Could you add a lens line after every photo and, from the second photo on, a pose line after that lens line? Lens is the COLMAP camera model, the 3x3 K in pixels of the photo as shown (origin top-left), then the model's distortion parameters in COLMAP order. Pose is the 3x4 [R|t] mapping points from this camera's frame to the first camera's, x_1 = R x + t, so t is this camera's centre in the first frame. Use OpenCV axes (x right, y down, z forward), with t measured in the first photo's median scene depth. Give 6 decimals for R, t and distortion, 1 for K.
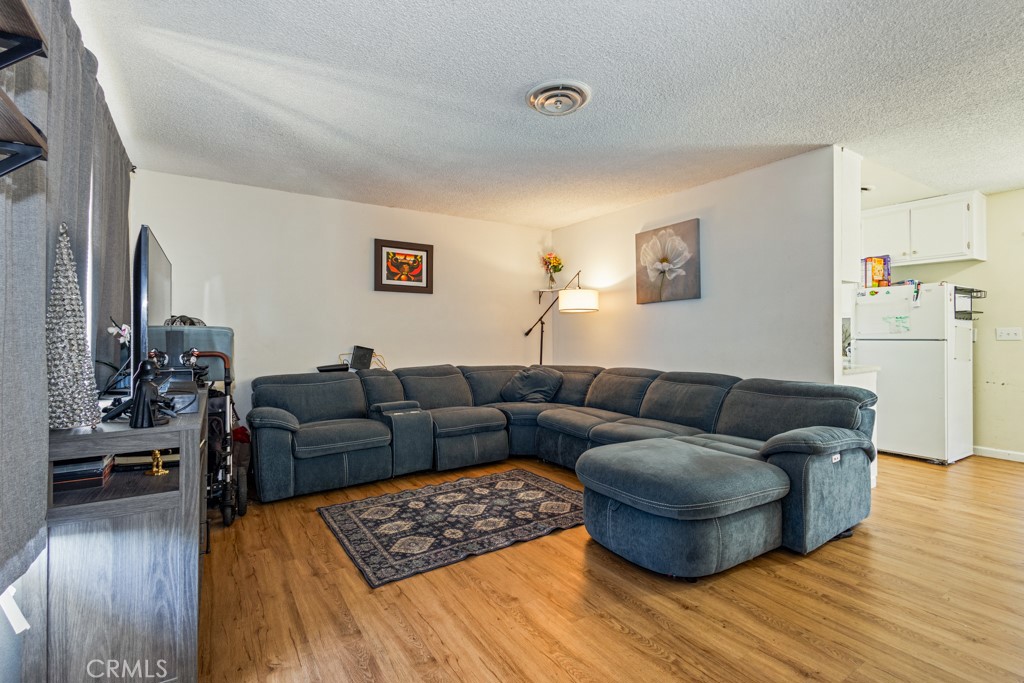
lens RADIAL K [[472.9, 0, 514.2], [0, 472.9, 336.0], [0, 0, 1]] dist [0.000614, -0.000026]
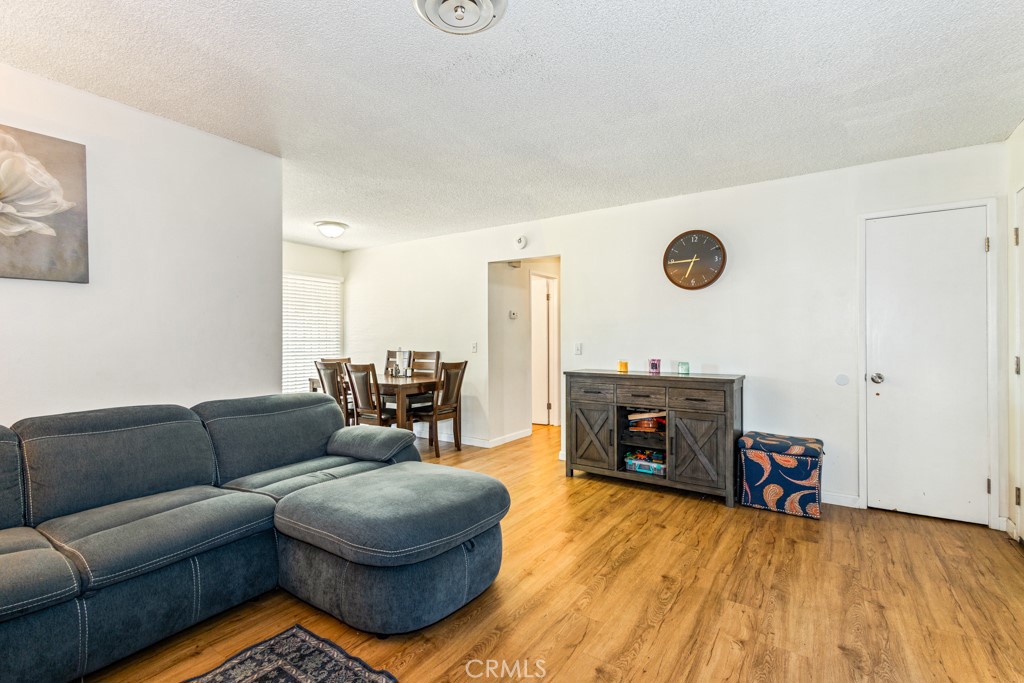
lens RADIAL K [[472.9, 0, 514.2], [0, 472.9, 336.0], [0, 0, 1]] dist [0.000614, -0.000026]
pose [[-0.400803, 0.024948, 0.915824, -0.339355], [0.011669, 0.999687, -0.022126, 0.004246], [-0.916090, 0.001818, -0.400969, 0.717933]]
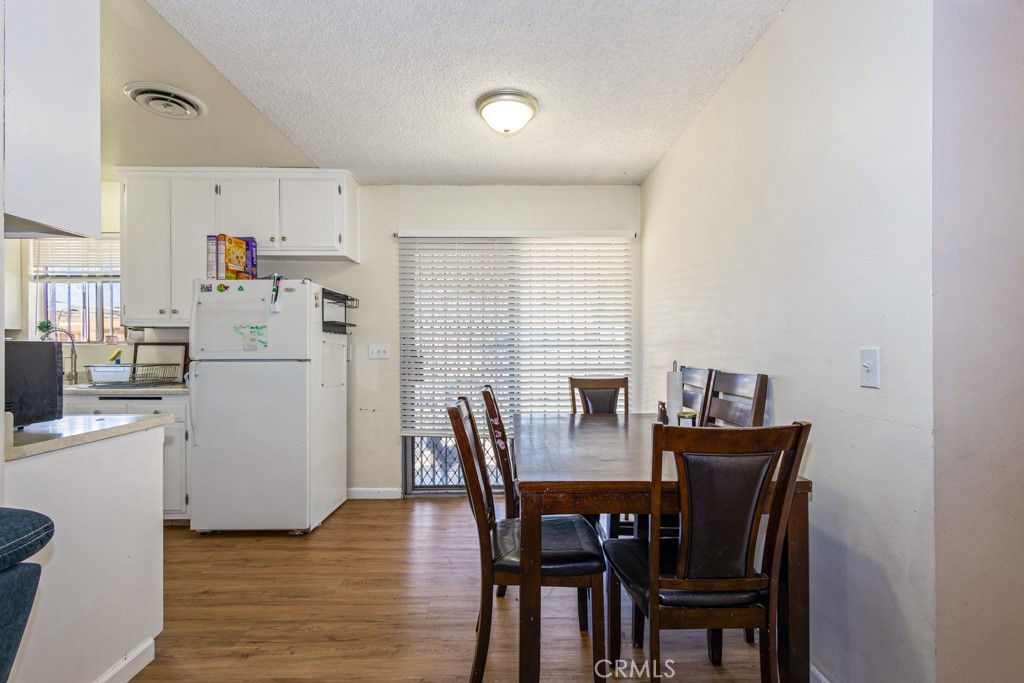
lens RADIAL K [[494.9, 0, 512.0], [0, 494.9, 341.5], [0, 0, 1]] dist [0.000171, -0.000030]
pose [[0.532439, 0.018267, 0.846271, 0.425367], [-0.004909, 0.999817, -0.018492, -0.007594], [-0.846454, 0.005691, 0.532431, 0.326211]]
